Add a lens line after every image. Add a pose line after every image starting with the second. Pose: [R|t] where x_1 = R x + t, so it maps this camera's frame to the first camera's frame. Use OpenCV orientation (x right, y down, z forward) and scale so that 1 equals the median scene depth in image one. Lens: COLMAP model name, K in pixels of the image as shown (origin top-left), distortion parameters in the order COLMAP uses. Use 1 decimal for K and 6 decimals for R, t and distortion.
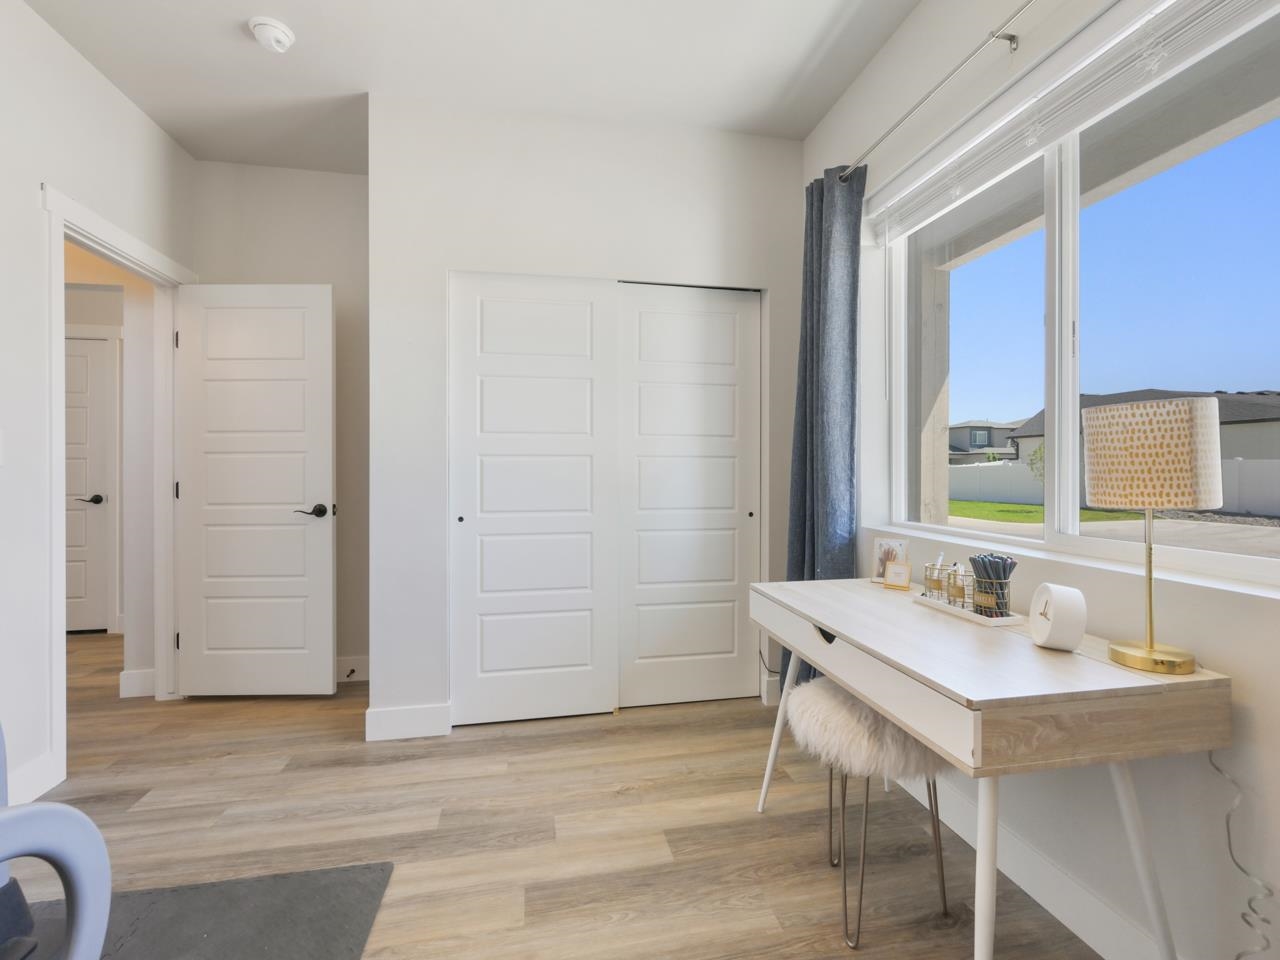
lens RADIAL K [[573.4, 0, 641.7], [0, 573.4, 479.2], [0, 0, 1]] dist [-0.000679, 0.000075]
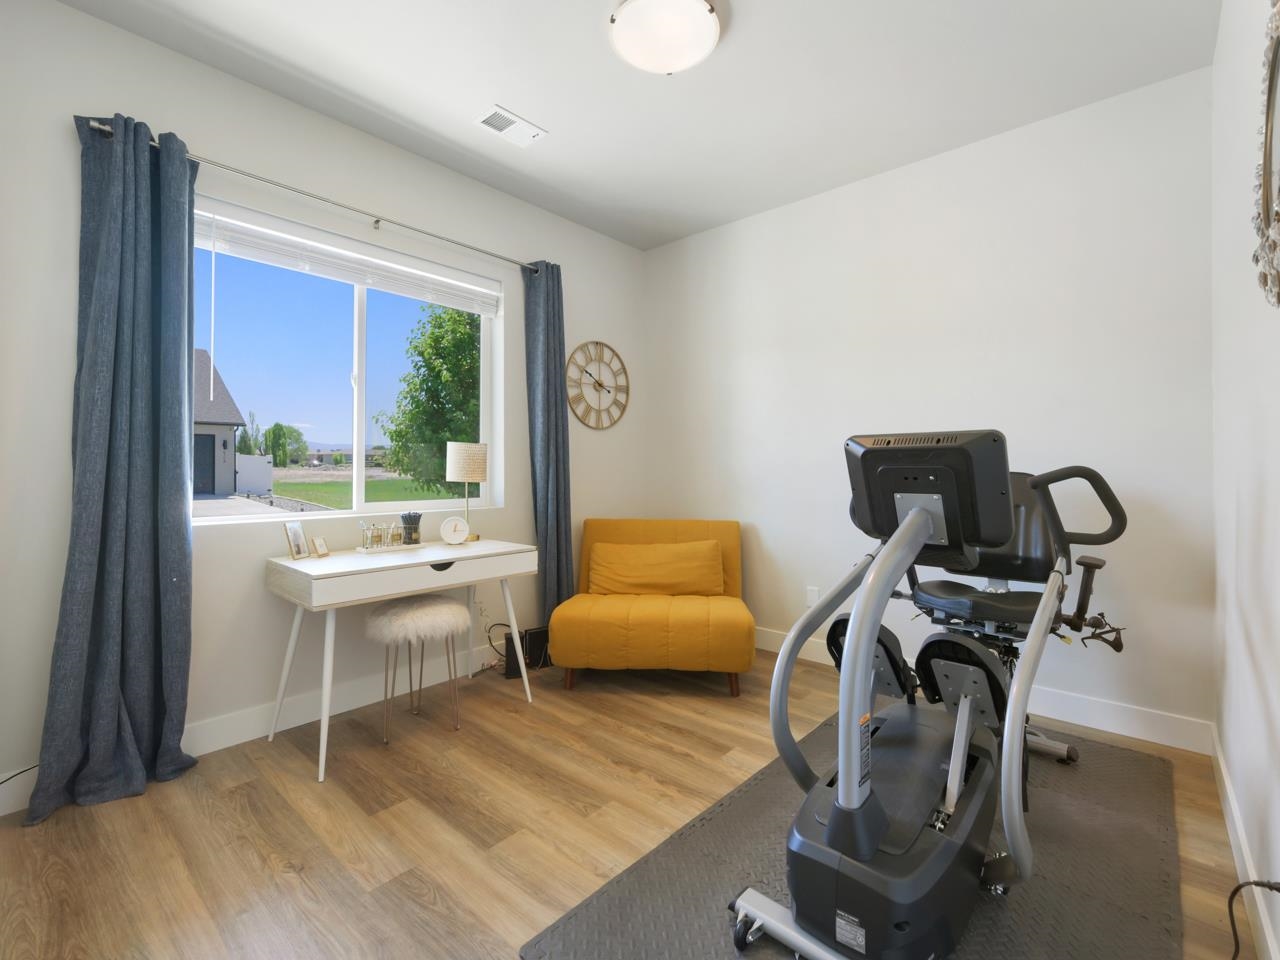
lens RADIAL K [[573.4, 0, 642.6], [0, 573.4, 468.6], [0, 0, 1]] dist [-0.000679, 0.000075]
pose [[-0.603686, -0.004150, 0.797211, -1.227428], [0.013418, 0.999792, 0.015366, -0.031373], [-0.797109, 0.019973, -0.603505, 1.376626]]
